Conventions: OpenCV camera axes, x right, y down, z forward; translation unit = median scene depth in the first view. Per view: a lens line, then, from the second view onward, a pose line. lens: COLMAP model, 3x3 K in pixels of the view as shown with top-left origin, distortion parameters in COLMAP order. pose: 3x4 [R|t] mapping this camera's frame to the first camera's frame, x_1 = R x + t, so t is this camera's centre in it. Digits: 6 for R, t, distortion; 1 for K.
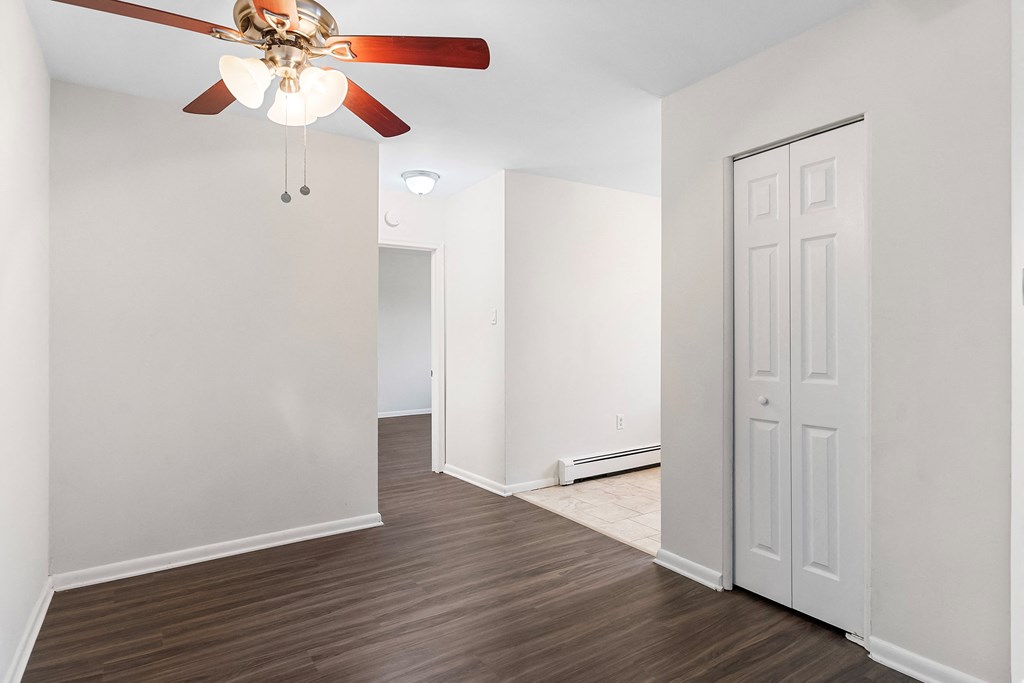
lens RADIAL K [[553.3, 0, 513.3], [0, 553.3, 326.6], [0, 0, 1]] dist [-0.000073, 0.000236]
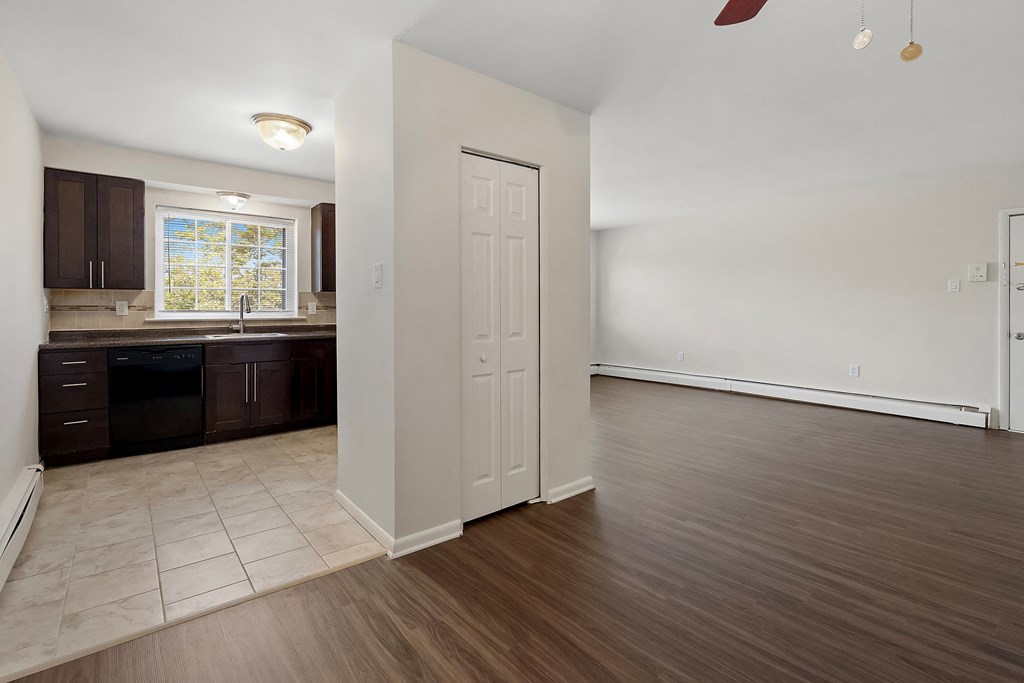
lens RADIAL K [[486.5, 0, 488.5], [0, 486.5, 311.1], [0, 0, 1]] dist [-0.003750, -0.000135]
pose [[-0.081481, -0.001077, 0.996674, -0.597736], [-0.014189, 0.999899, -0.000080, 0.025322], [-0.996574, -0.014149, -0.081488, 1.012255]]
